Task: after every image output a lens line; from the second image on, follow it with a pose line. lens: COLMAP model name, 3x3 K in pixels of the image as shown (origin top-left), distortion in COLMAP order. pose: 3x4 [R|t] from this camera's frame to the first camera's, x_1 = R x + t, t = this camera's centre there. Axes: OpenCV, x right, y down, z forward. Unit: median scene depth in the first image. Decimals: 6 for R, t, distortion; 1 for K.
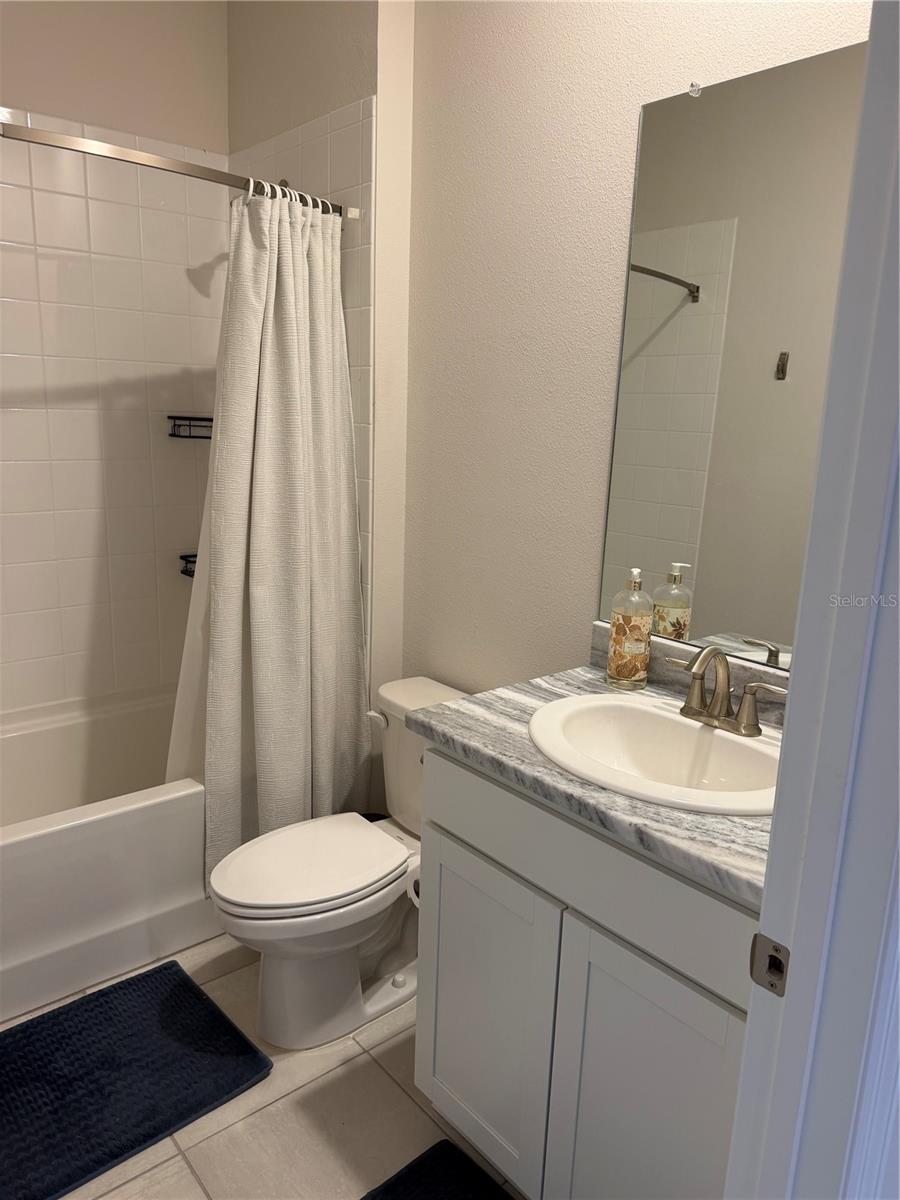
lens RADIAL K [[850.9, 0, 449.0], [0, 850.9, 600.5], [0, 0, 1]] dist [0.052136, -0.048719]
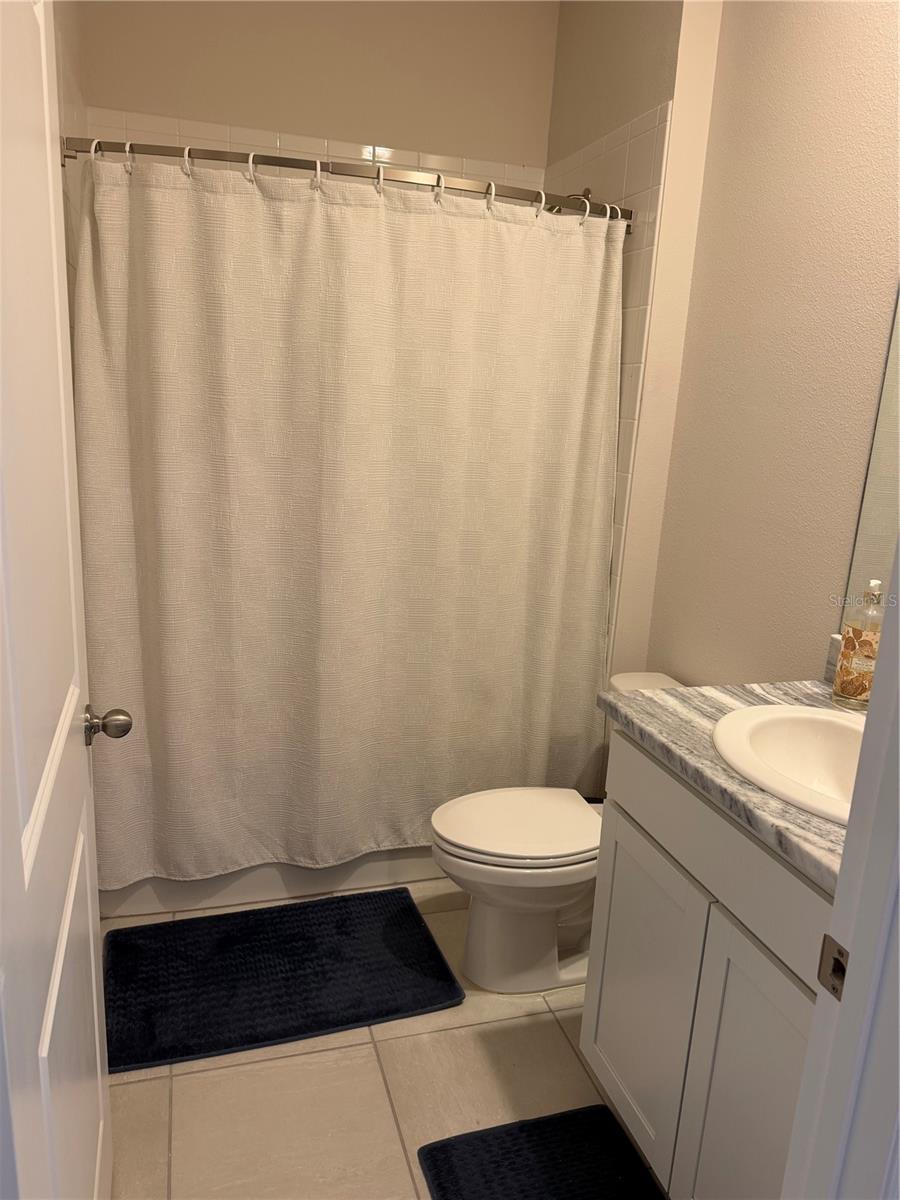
lens RADIAL K [[850.9, 0, 447.8], [0, 850.9, 600.8], [0, 0, 1]] dist [0.052136, -0.048719]
pose [[0.921560, 0.106565, -0.373325, 0.140610], [-0.107061, 0.994062, 0.019472, 0.016318], [0.373184, 0.022024, 0.927496, -0.044356]]
